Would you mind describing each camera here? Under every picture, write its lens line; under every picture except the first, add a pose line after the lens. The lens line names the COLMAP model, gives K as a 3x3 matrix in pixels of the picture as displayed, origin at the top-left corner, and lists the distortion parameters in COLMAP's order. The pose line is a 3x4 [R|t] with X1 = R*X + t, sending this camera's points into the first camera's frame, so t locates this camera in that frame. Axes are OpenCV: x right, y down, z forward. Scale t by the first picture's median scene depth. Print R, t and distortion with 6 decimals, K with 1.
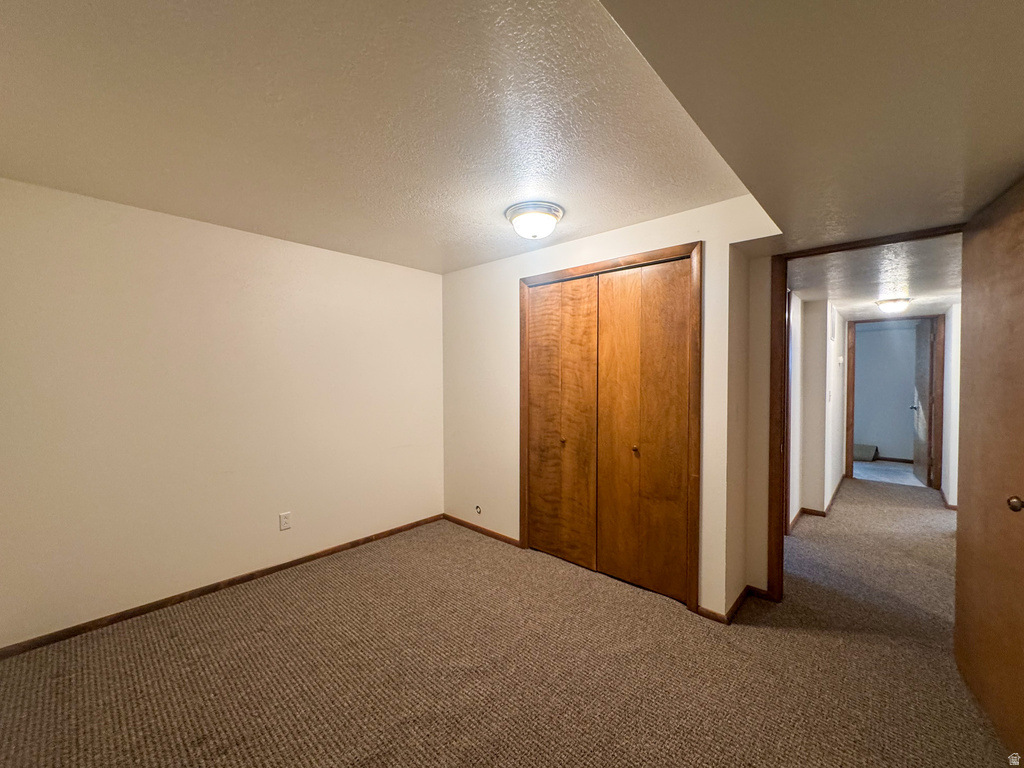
lens RADIAL K [[418.0, 0, 512.0], [0, 418.0, 384.0], [0, 0, 1]] dist [0.001105, 0.000855]
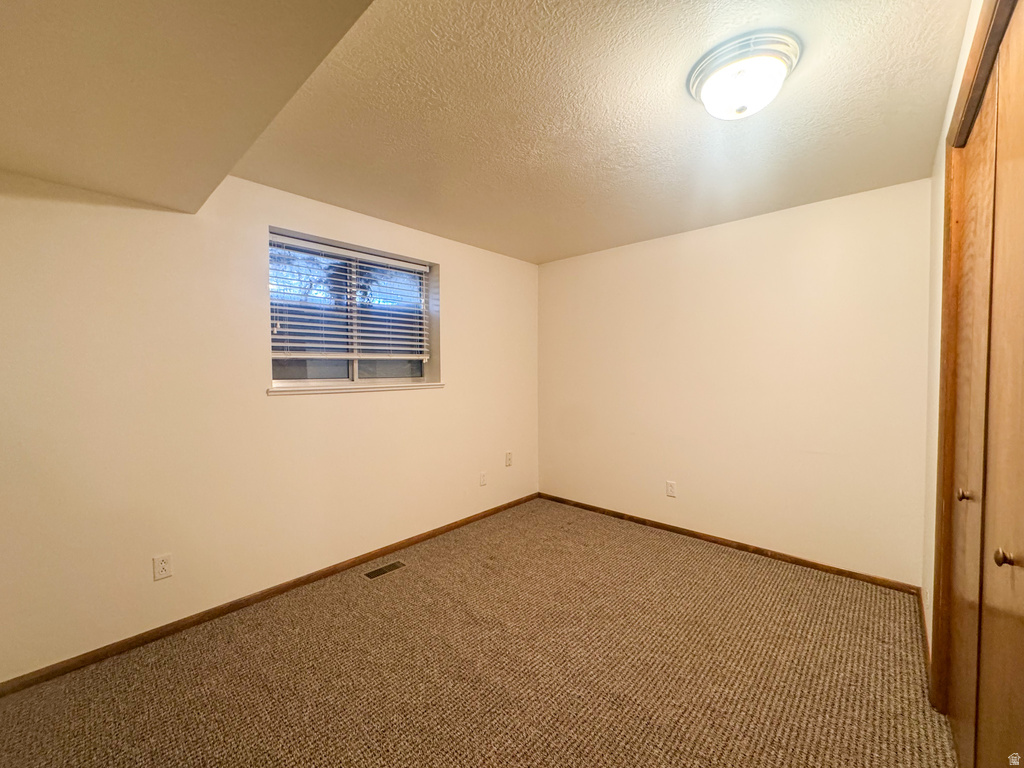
lens RADIAL K [[418.0, 0, 512.0], [0, 418.0, 384.0], [0, 0, 1]] dist [0.001105, 0.000855]
pose [[-0.007059, 0.031831, -0.999468, 0.542793], [-0.014220, 0.999389, 0.031929, 0.020397], [0.999874, 0.014438, -0.006602, 0.566176]]
